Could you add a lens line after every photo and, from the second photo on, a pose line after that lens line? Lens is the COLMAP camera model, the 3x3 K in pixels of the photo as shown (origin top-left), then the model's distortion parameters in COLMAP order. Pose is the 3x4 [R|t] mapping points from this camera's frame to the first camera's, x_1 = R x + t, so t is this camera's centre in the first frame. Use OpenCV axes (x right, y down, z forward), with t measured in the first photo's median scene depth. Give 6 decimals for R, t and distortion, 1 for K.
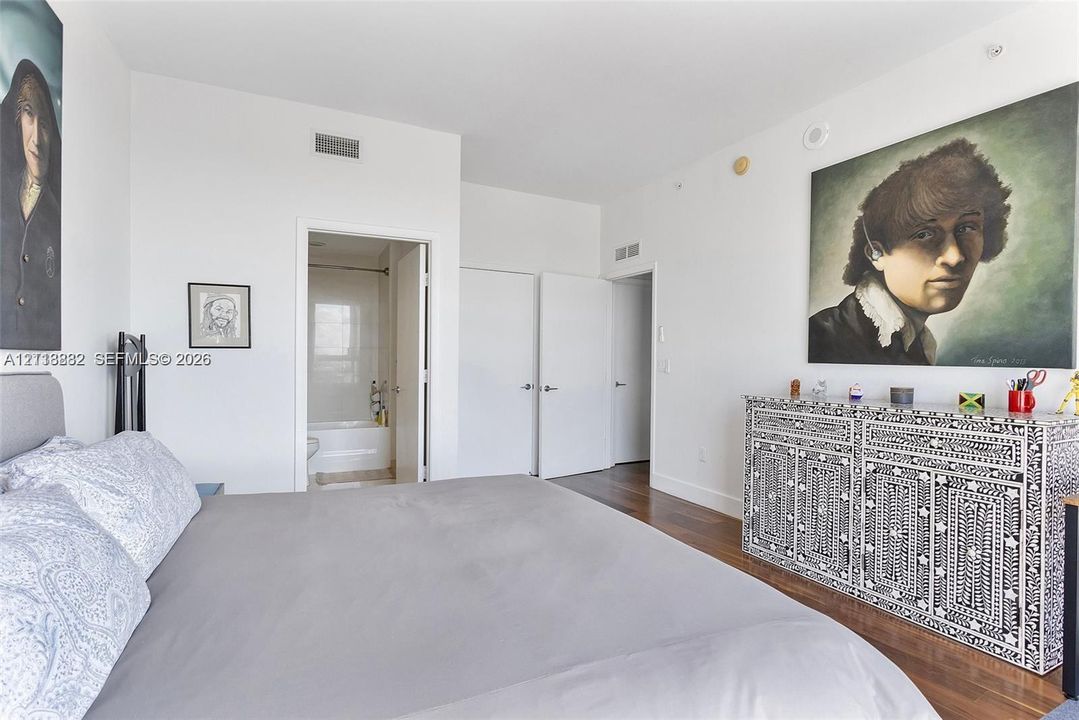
lens RADIAL K [[497.4, 0, 538.1], [0, 497.4, 358.0], [0, 0, 1]] dist [-0.014552, -0.000266]
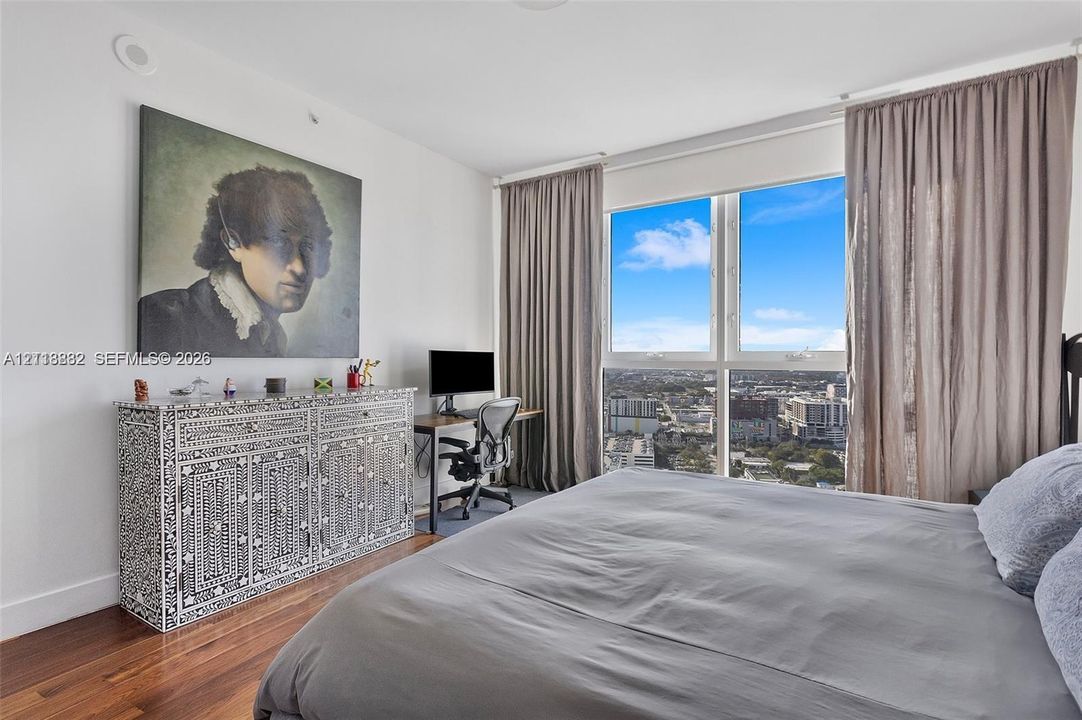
lens RADIAL K [[498.8, 0, 541.6], [0, 498.8, 359.7], [0, 0, 1]] dist [-0.014552, -0.000266]
pose [[-0.489163, -0.016035, 0.872045, -0.496110], [-0.004524, 0.999864, 0.015848, -0.000105], [-0.872180, 0.003807, -0.489170, 1.016905]]
